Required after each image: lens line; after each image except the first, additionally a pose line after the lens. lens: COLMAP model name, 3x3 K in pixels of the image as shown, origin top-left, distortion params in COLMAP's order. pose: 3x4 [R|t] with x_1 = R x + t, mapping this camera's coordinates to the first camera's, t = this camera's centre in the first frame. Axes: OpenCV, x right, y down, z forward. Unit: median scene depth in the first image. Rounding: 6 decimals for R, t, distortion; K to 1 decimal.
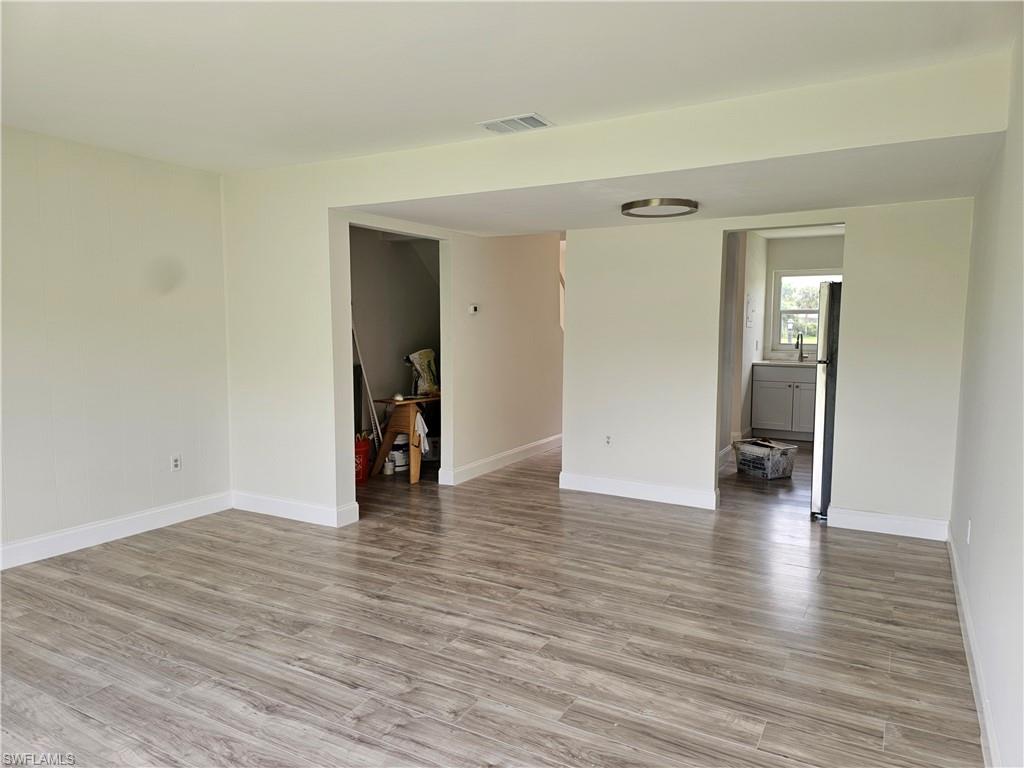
lens RADIAL K [[688.2, 0, 514.6], [0, 688.2, 384.6], [0, 0, 1]] dist [0.049491, -0.048933]
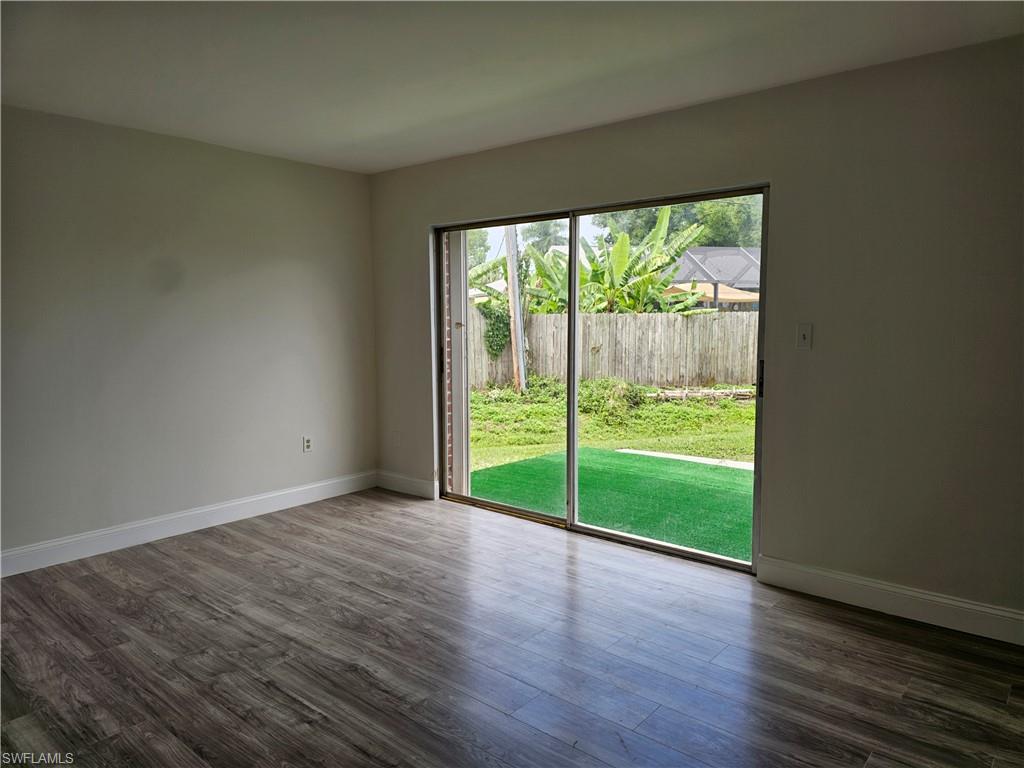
lens RADIAL K [[688.2, 0, 514.0], [0, 688.2, 384.4], [0, 0, 1]] dist [0.049491, -0.048933]
pose [[-0.981656, -0.018138, 0.189794, -0.639463], [0.019133, 0.981068, 0.192716, -0.135511], [-0.189696, 0.192813, -0.962725, 1.538746]]
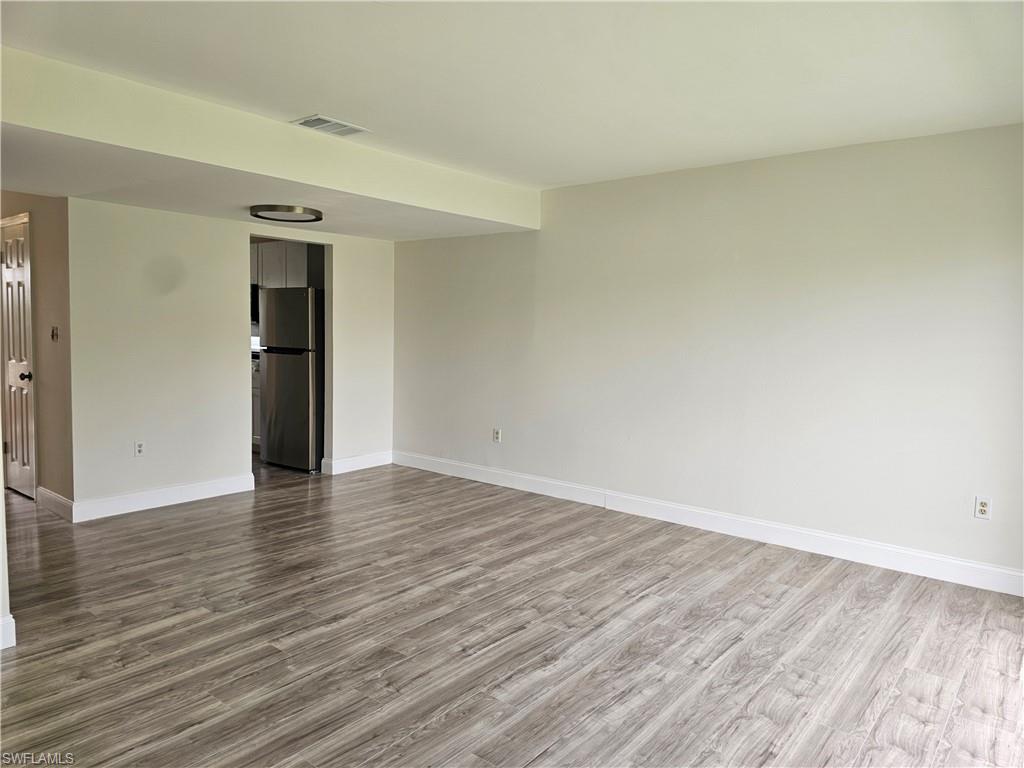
lens RADIAL K [[688.2, 0, 505.2], [0, 688.2, 376.1], [0, 0, 1]] dist [0.049491, -0.048933]
pose [[0.177888, -0.072925, 0.981345, -1.167331], [0.074498, 0.995386, 0.060464, -0.056014], [-0.981227, 0.062352, 0.182501, 0.674936]]
